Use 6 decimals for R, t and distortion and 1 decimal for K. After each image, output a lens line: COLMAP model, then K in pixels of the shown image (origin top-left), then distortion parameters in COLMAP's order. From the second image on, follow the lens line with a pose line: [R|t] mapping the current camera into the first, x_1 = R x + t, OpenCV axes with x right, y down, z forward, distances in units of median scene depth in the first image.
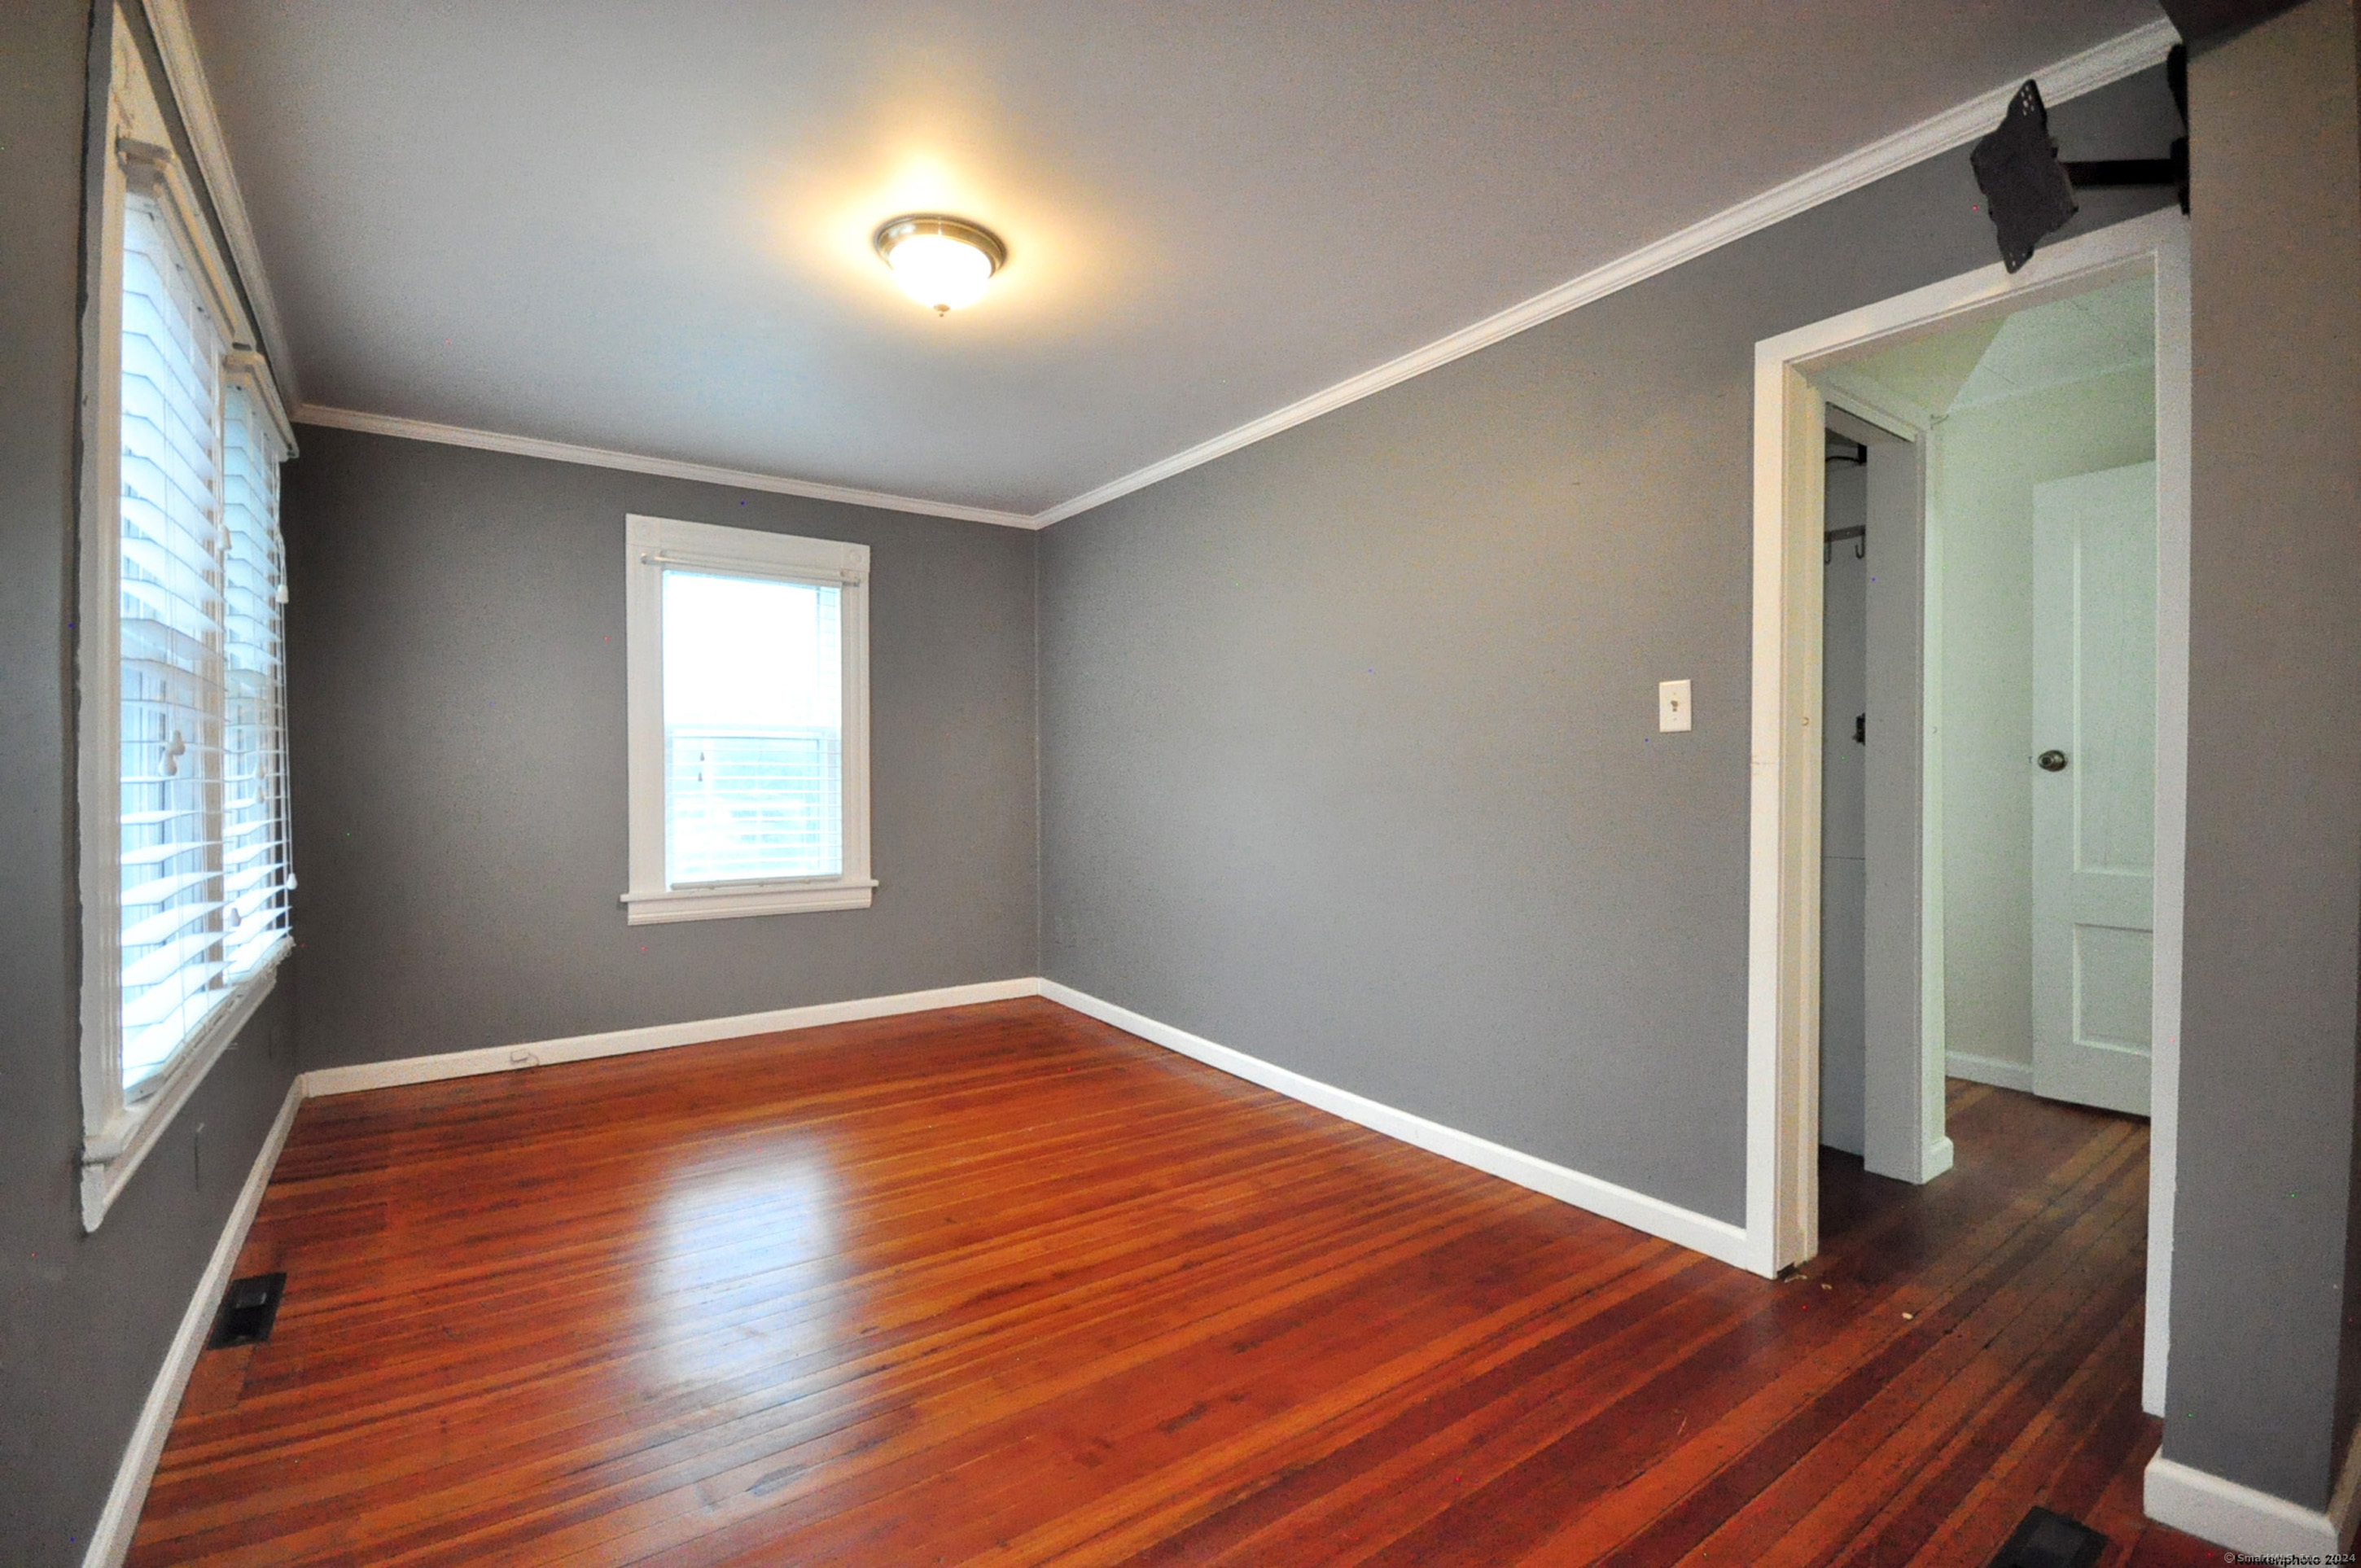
lens RADIAL K [[1038.9, 0, 1130.0], [0, 1038.9, 788.6], [0, 0, 1]] dist [-0.025789, -0.000559]
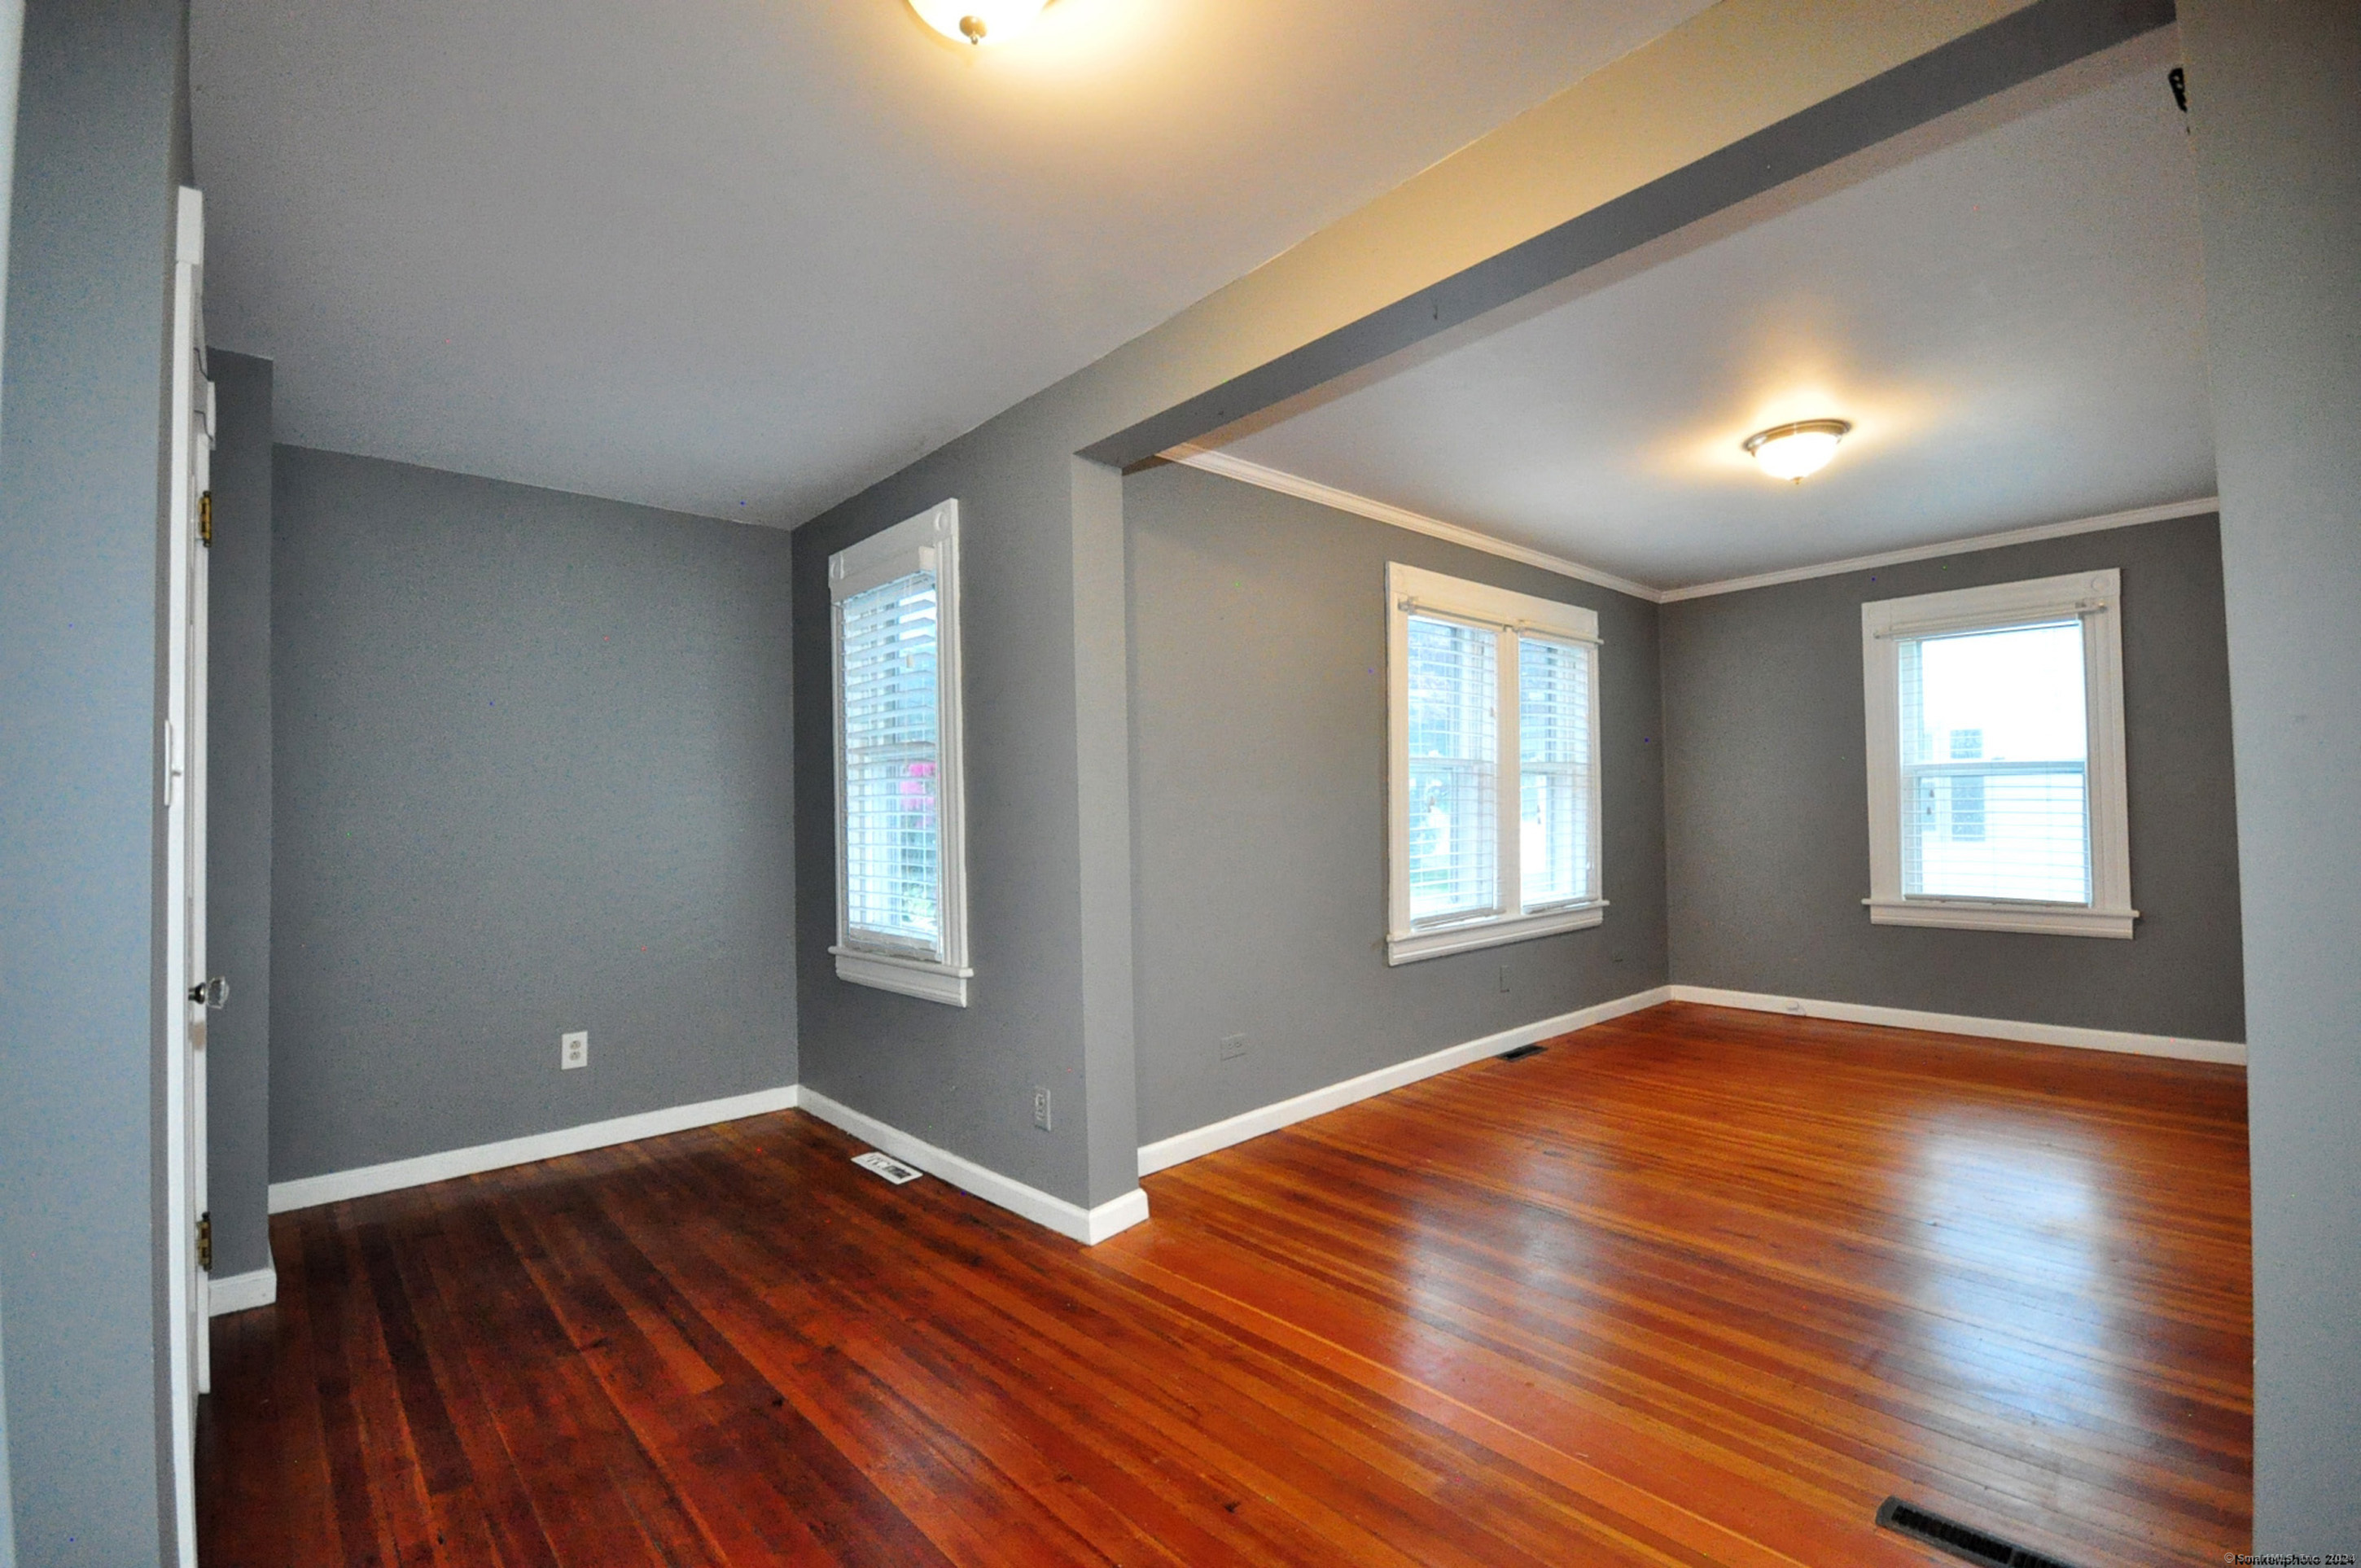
lens RADIAL K [[1049.8, 0, 1185.2], [0, 1049.8, 783.5], [0, 0, 1]] dist [0.000802, -0.000307]
pose [[0.137588, -0.024511, -0.990186, 0.842144], [0.008497, 0.999686, -0.023565, -0.020980], [0.990453, -0.005172, 0.137754, -0.017588]]
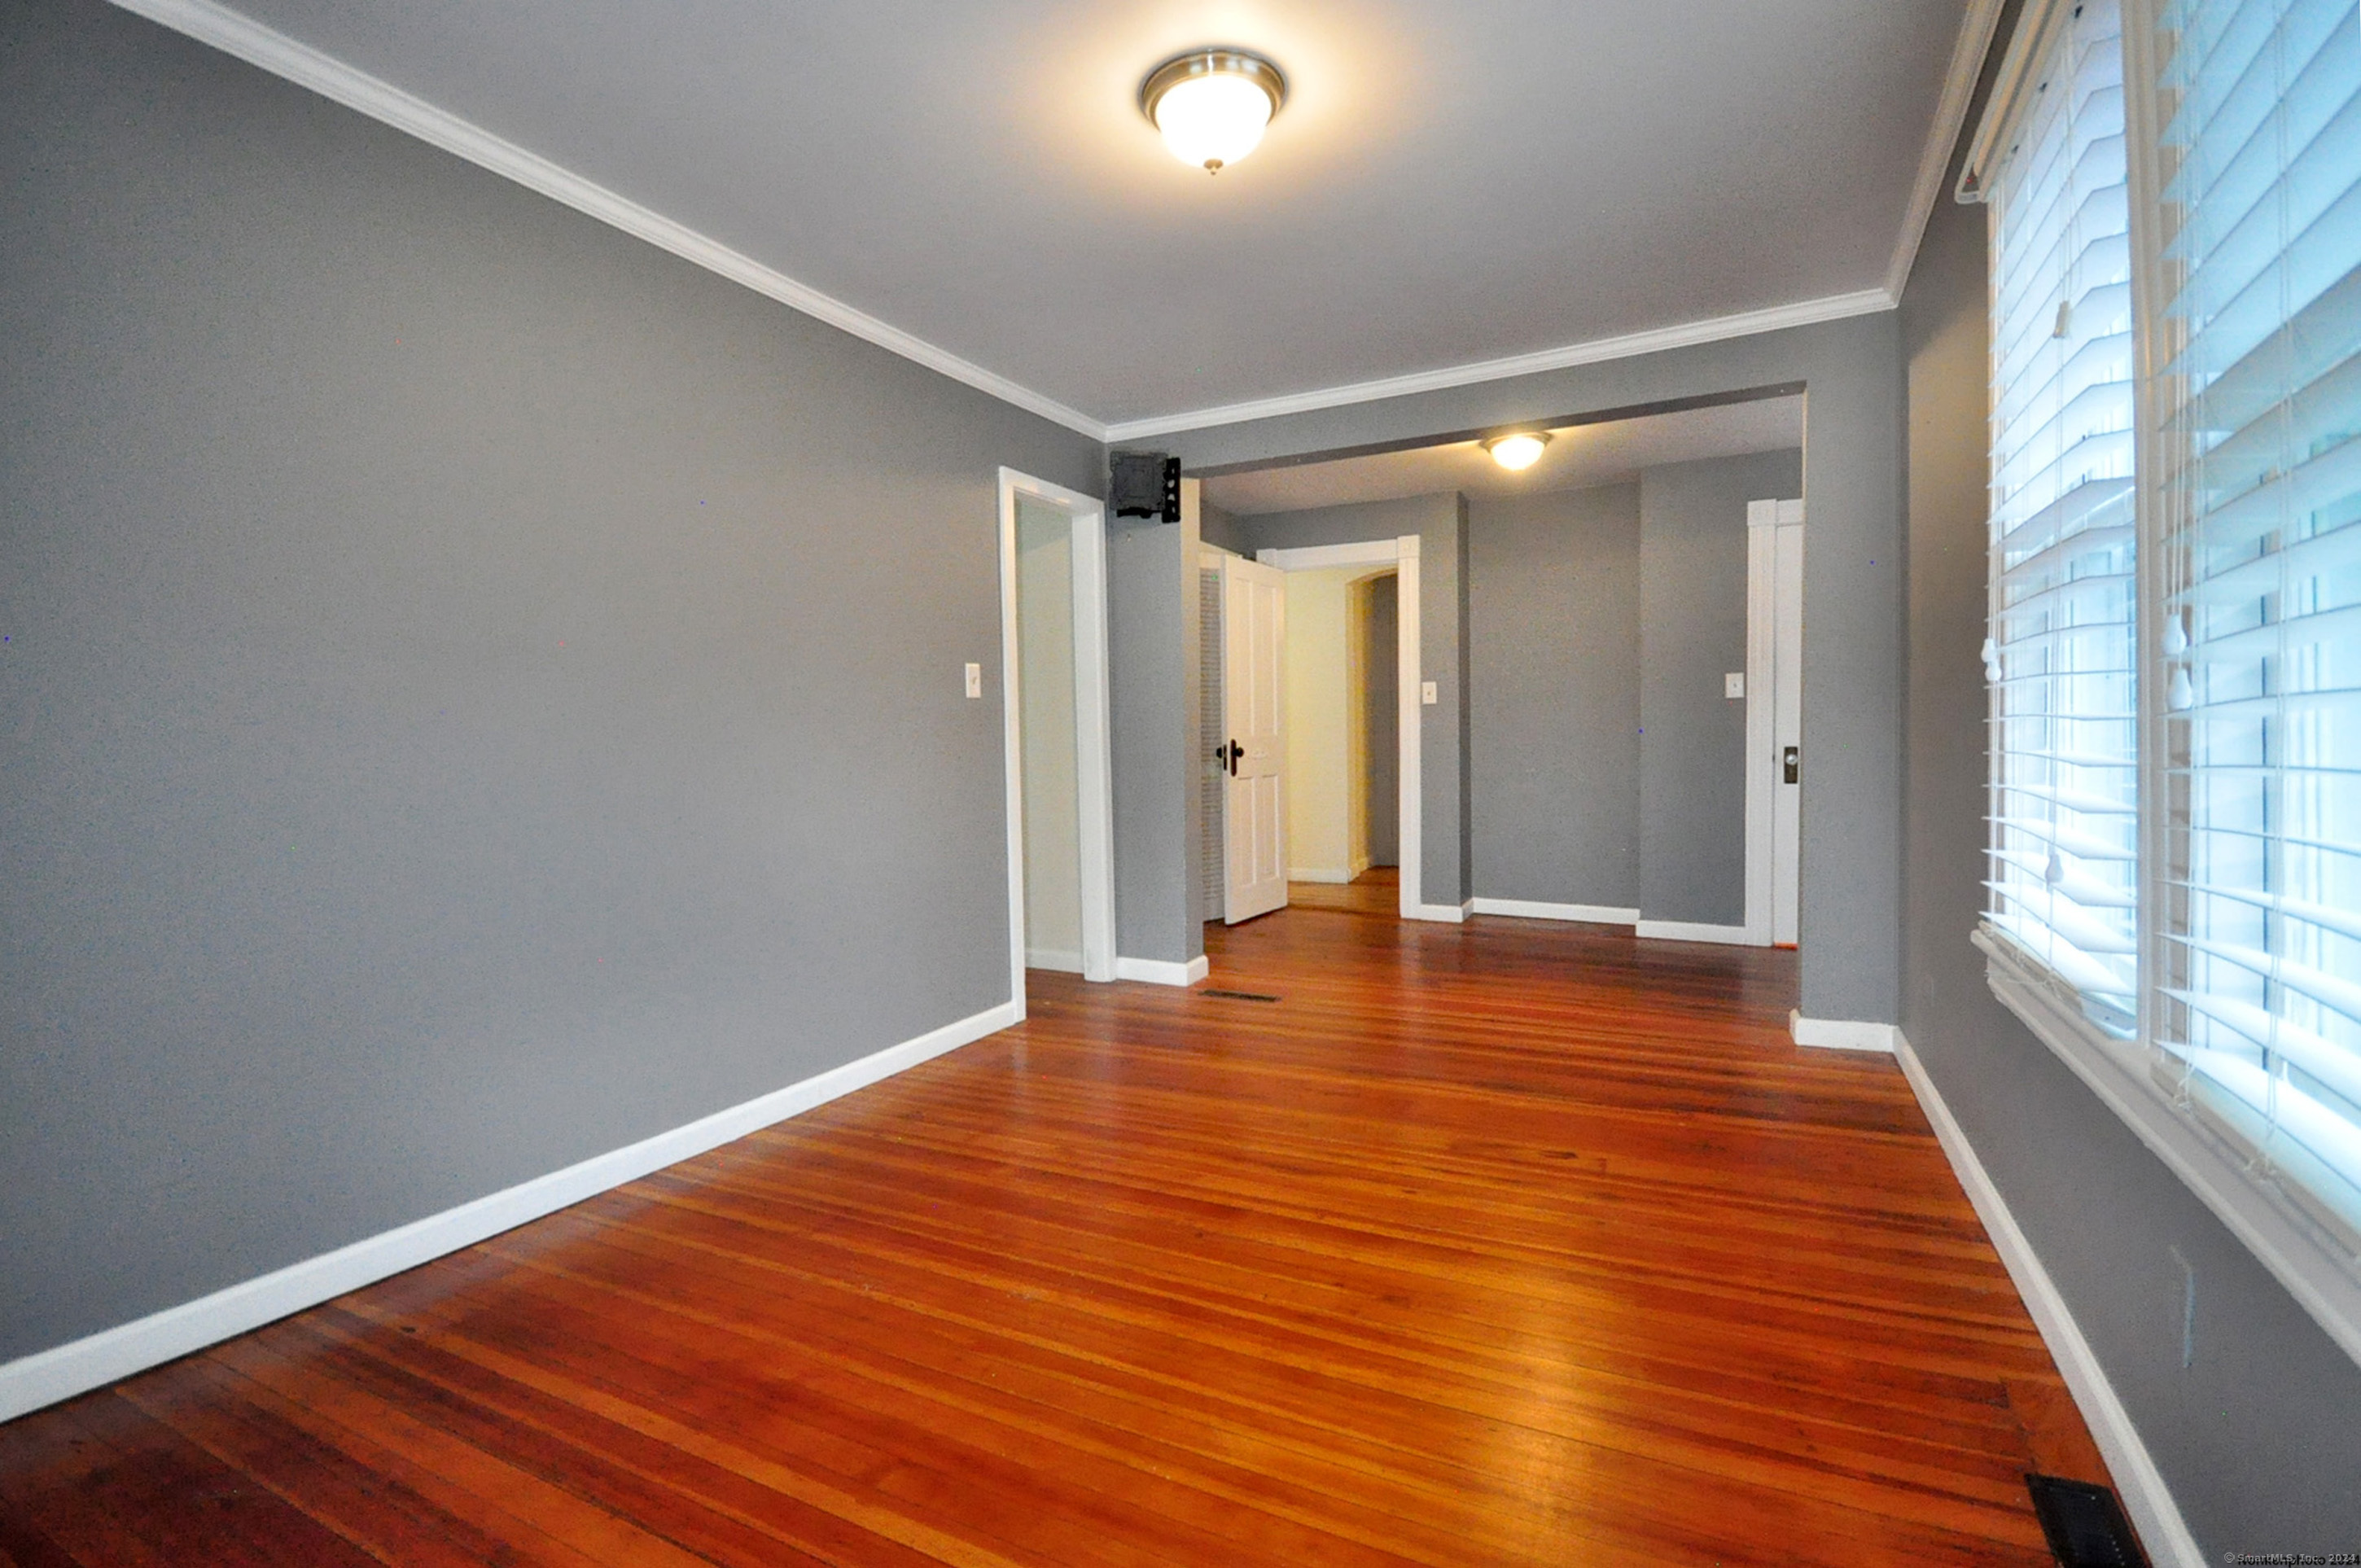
lens RADIAL K [[1049.8, 0, 1185.2], [0, 1049.8, 783.5], [0, 0, 1]] dist [0.000802, -0.000307]
pose [[-0.477566, -0.026423, 0.878199, -0.736487], [0.036077, 0.998115, 0.049650, 0.003374], [-0.877855, 0.055394, -0.475712, 1.123558]]
